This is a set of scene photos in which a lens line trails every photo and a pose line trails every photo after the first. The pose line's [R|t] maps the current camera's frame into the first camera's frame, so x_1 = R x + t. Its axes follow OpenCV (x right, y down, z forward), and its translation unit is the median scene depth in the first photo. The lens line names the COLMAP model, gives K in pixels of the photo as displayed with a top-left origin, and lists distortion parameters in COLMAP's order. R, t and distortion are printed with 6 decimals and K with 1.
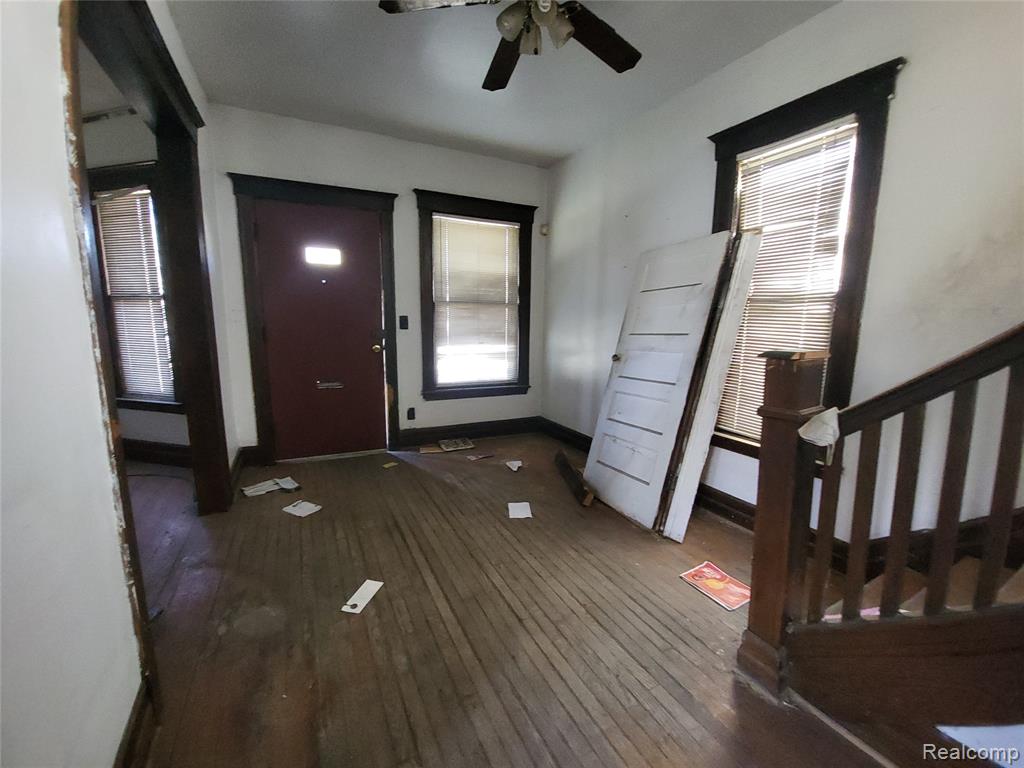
lens RADIAL K [[403.9, 0, 510.2], [0, 403.9, 379.4], [0, 0, 1]] dist [-0.013639, -0.005774]
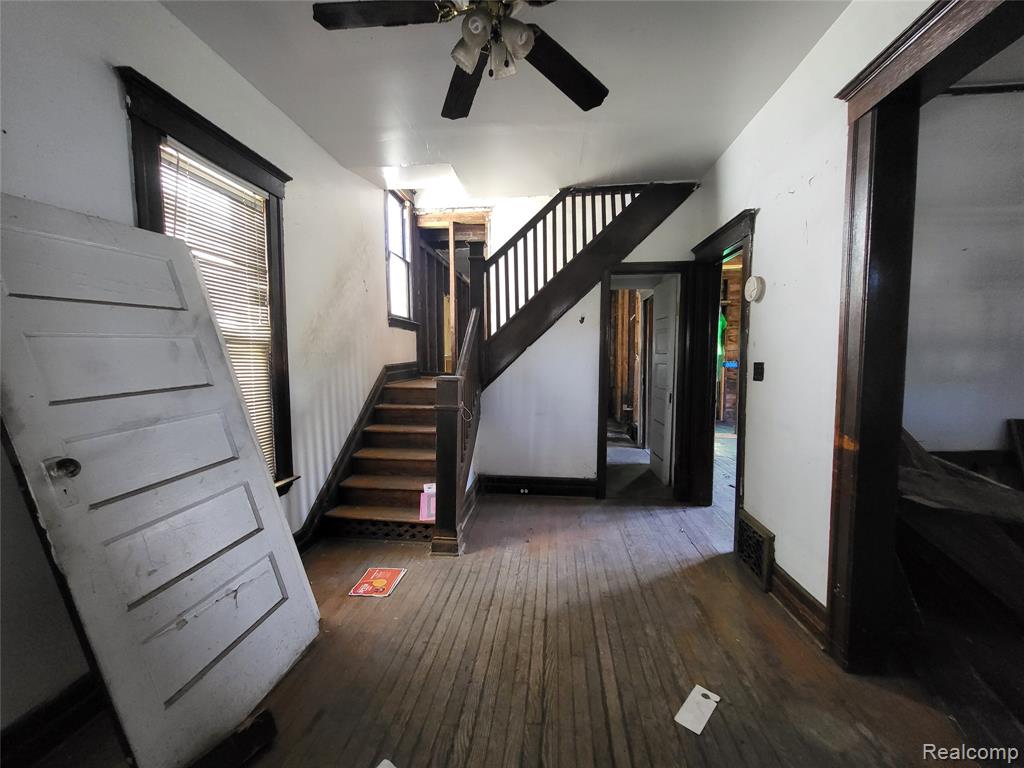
lens RADIAL K [[403.9, 0, 509.2], [0, 403.9, 385.4], [0, 0, 1]] dist [-0.013639, -0.005774]
pose [[-0.833462, -0.043210, 0.550884, -0.471842], [0.077089, 0.978096, 0.193351, -0.280386], [-0.547173, 0.203618, -0.811876, 1.762707]]
